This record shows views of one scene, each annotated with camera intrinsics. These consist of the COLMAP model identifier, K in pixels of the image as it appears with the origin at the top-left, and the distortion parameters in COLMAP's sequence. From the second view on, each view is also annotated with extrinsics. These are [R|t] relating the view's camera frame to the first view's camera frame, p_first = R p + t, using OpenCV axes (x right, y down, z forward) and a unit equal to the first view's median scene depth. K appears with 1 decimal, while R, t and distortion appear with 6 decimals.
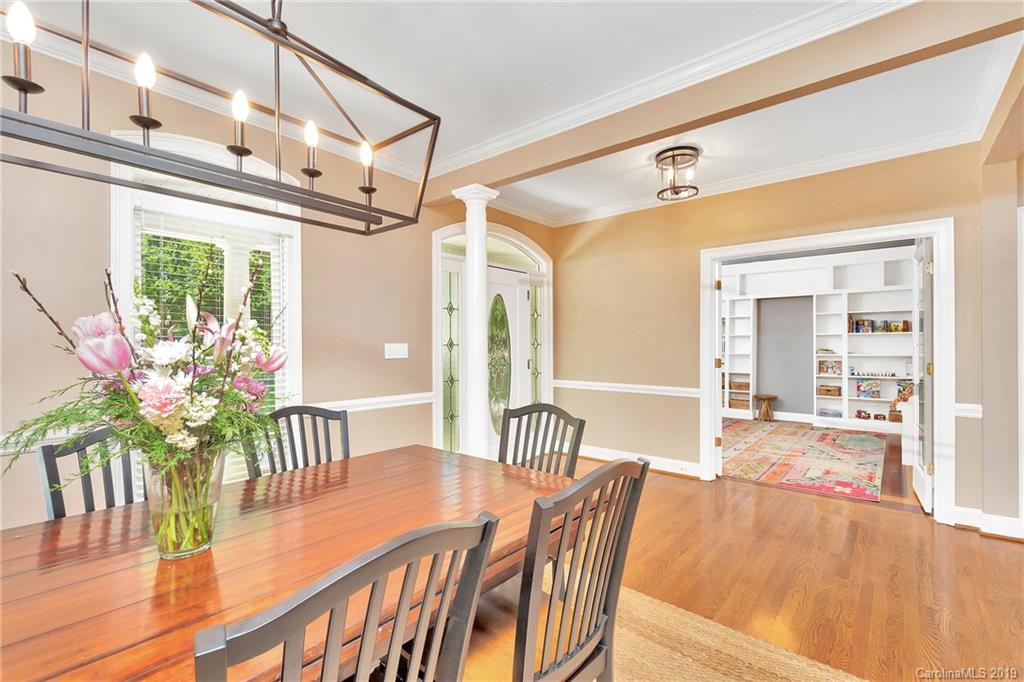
lens RADIAL K [[460.9, 0, 513.8], [0, 460.9, 344.2], [0, 0, 1]] dist [-0.000391, -0.000023]
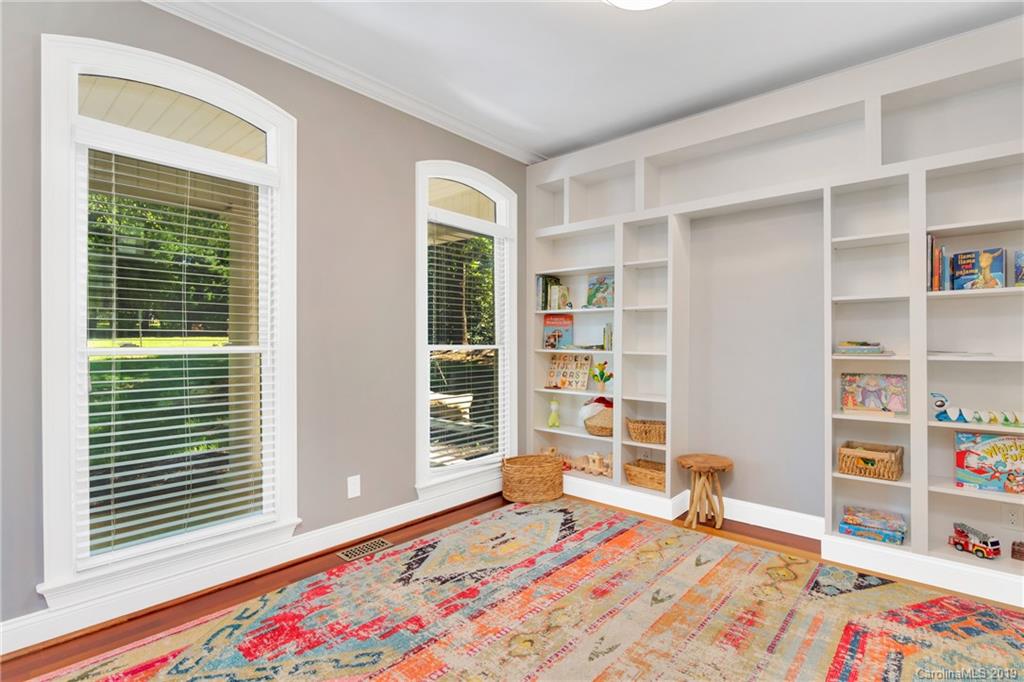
lens RADIAL K [[483.0, 0, 512.0], [0, 483.0, 341.0], [0, 0, 1]] dist [-0.000968, -0.000100]
pose [[0.999353, 0.003412, -0.035806, 0.869059], [-0.003581, 0.999983, -0.004648, 0.027112], [0.035789, 0.004773, 0.999348, 1.270586]]
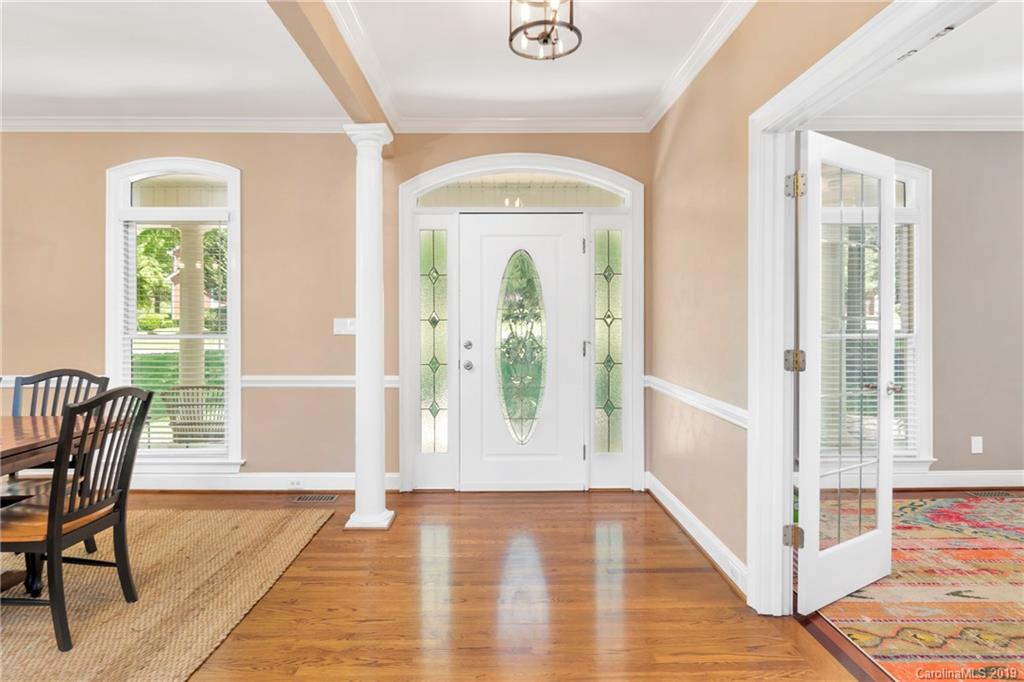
lens RADIAL K [[573.5, 0, 507.6], [0, 573.5, 325.0], [0, 0, 1]] dist [-0.000039, -0.000037]
pose [[0.657027, 0.005583, -0.753847, 0.839962], [-0.001060, 0.999978, 0.006482, 0.006370], [0.753867, -0.003460, 0.657018, 0.531975]]
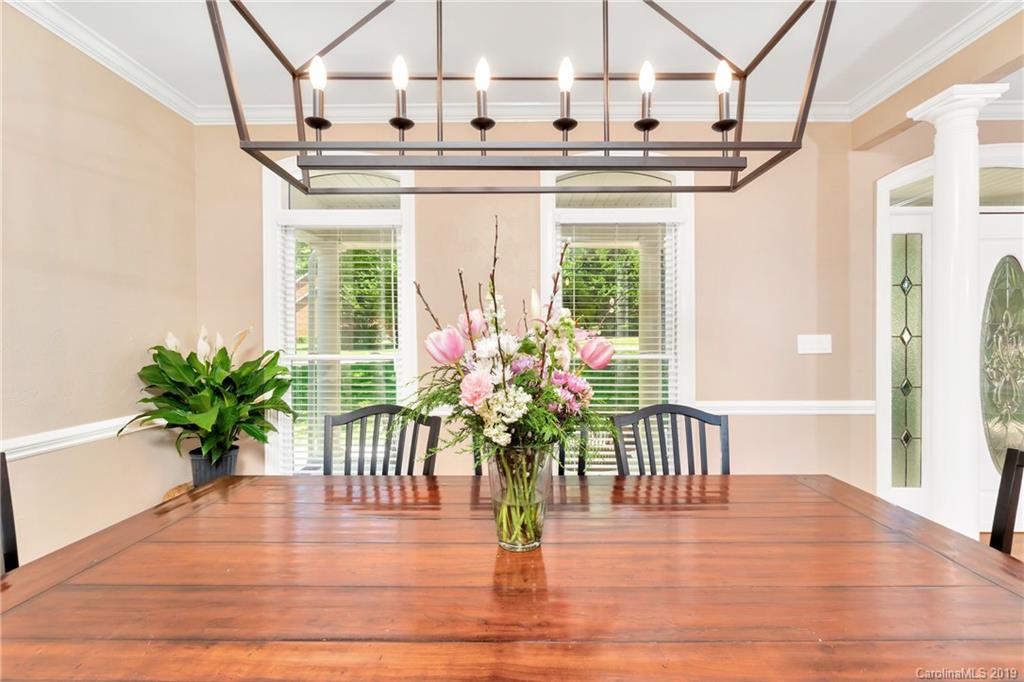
lens RADIAL K [[454.9, 0, 512.3], [0, 454.9, 342.0], [0, 0, 1]] dist [-0.001368, -0.000363]
pose [[0.640211, 0.001835, -0.768197, 0.009010], [0.007856, 0.999929, 0.008936, 0.000845], [0.768159, -0.011756, 0.640151, 0.103334]]
